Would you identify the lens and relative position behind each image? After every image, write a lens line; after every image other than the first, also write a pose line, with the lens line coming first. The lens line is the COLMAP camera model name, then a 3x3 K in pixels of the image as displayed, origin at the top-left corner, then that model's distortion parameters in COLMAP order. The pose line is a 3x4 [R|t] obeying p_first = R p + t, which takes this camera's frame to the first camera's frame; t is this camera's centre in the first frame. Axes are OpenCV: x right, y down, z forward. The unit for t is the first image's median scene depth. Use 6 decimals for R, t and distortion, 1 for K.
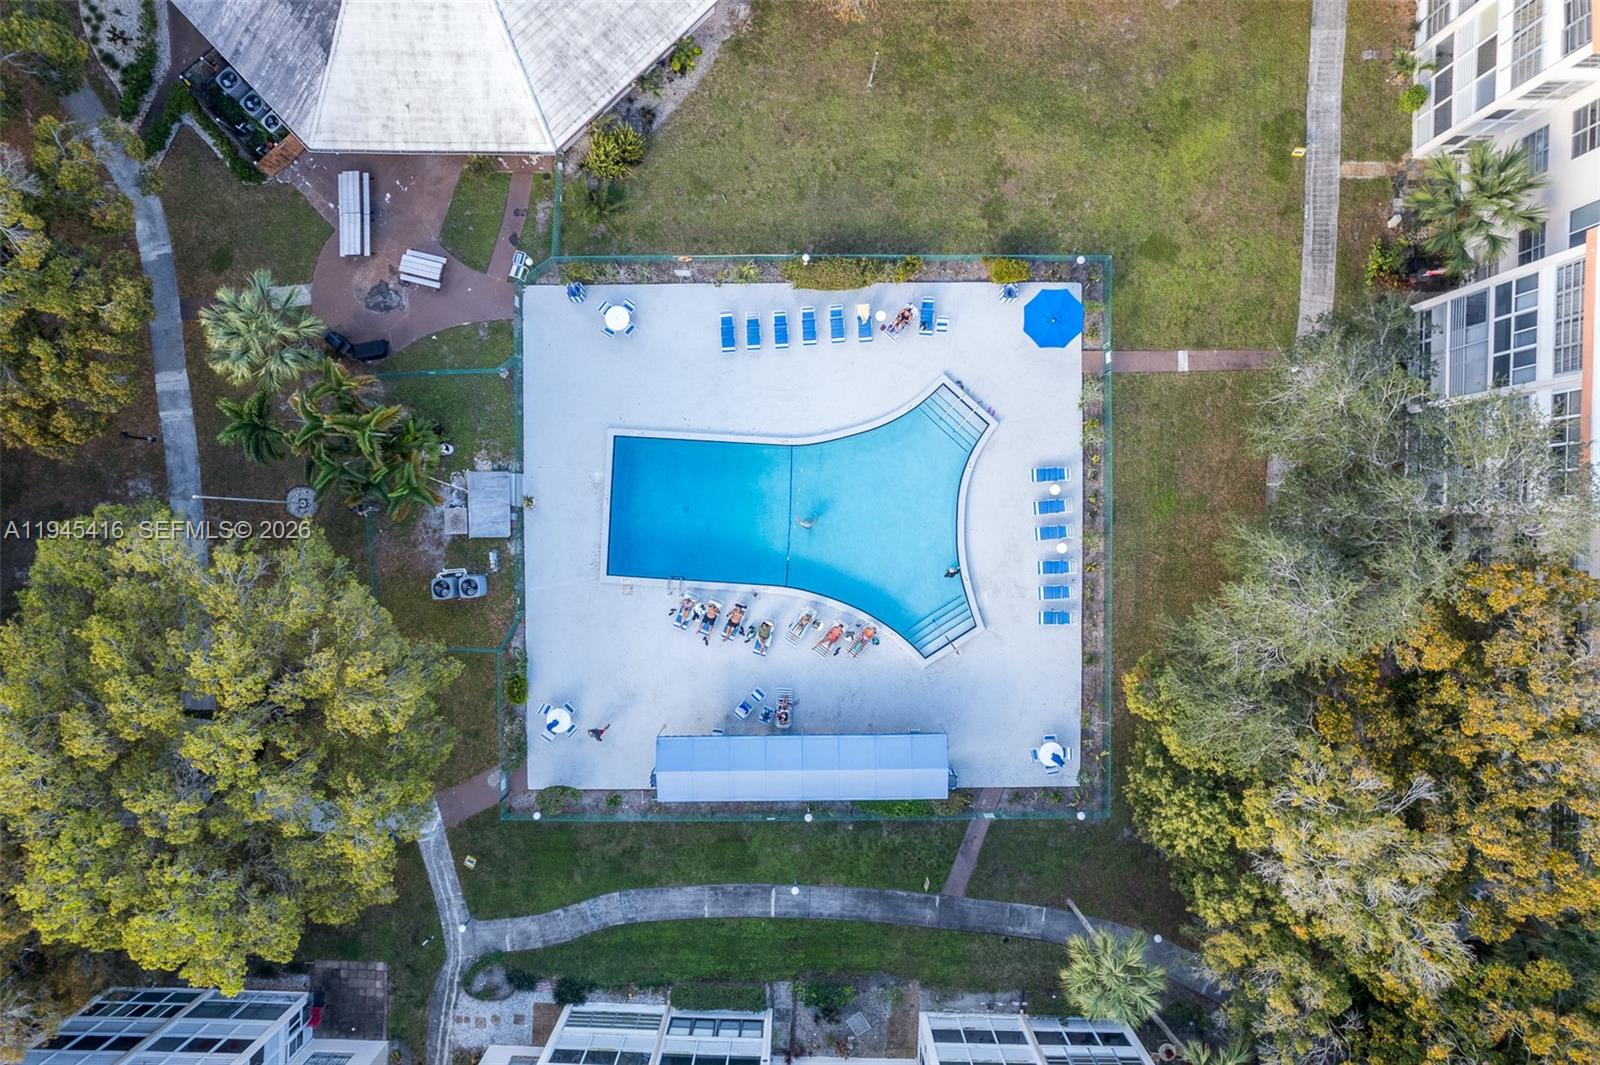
lens RADIAL K [[1017.5, 0, 808.3], [0, 1017.5, 558.1], [0, 0, 1]] dist [-0.061628, 0.038223]
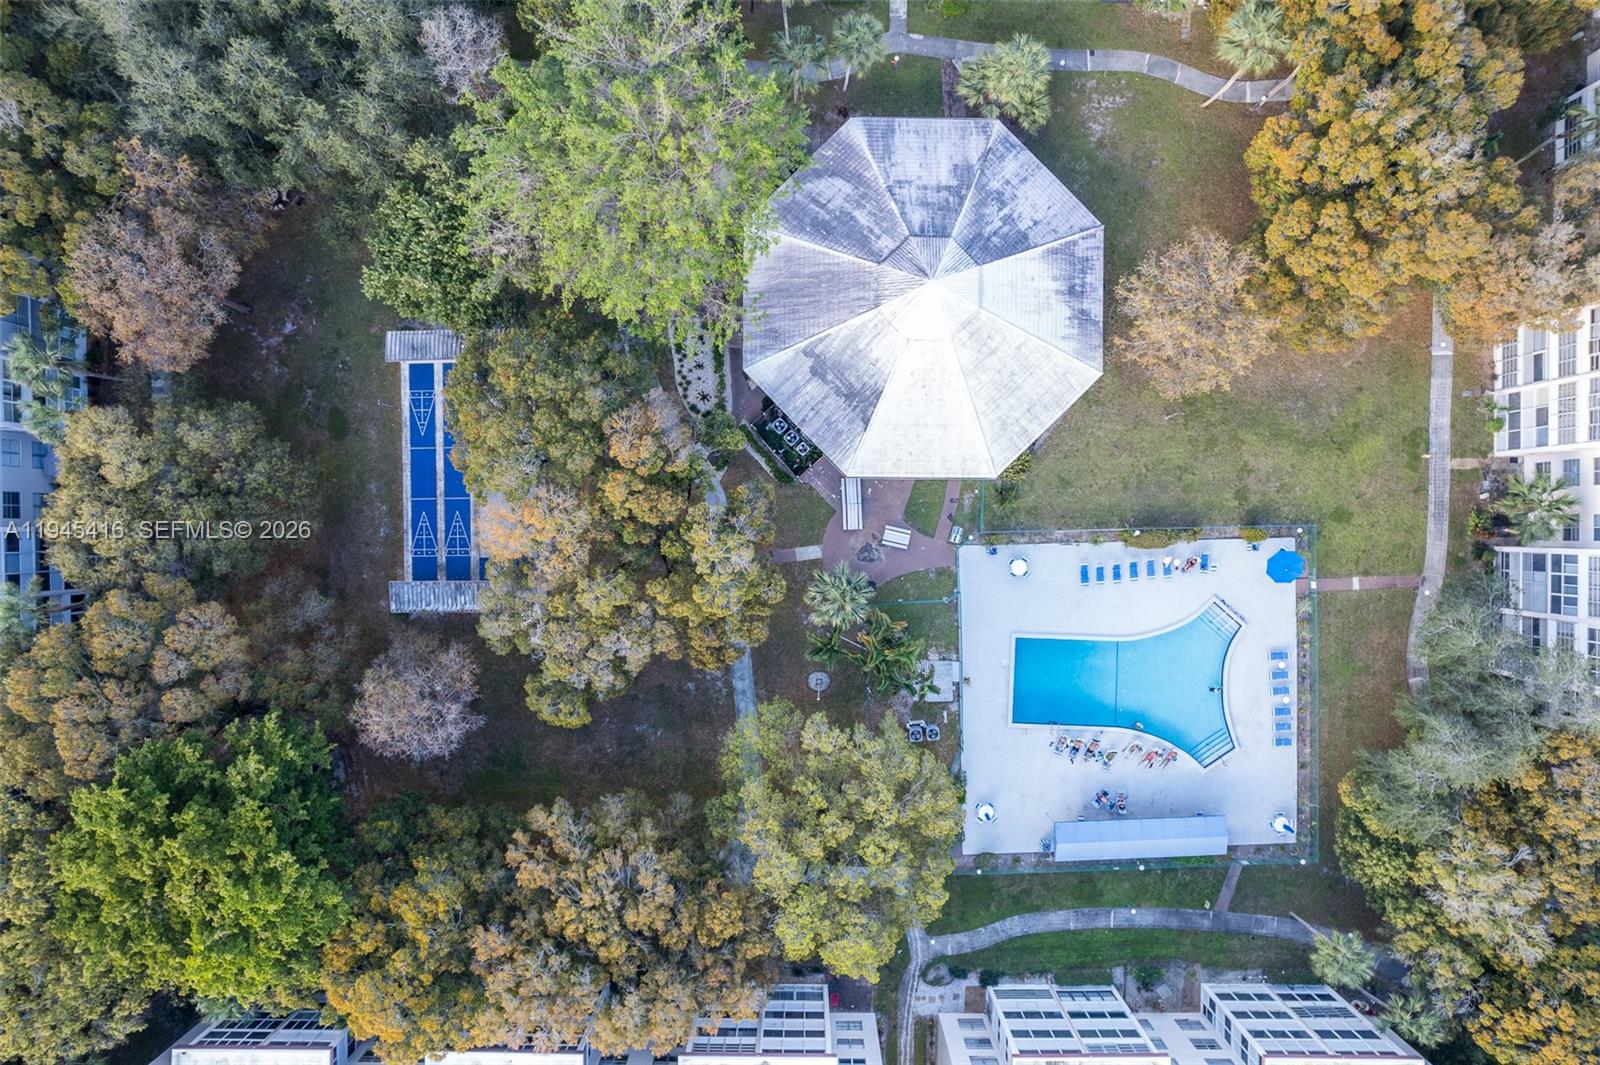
lens RADIAL K [[1017.5, 0, 792.1], [0, 1017.5, 542.9], [0, 0, 1]] dist [-0.061628, 0.038223]
pose [[0.999793, -0.020146, 0.002916, -0.556229], [0.020158, 0.999787, -0.004463, -0.275046], [-0.002826, 0.004521, 0.999986, -0.636523]]
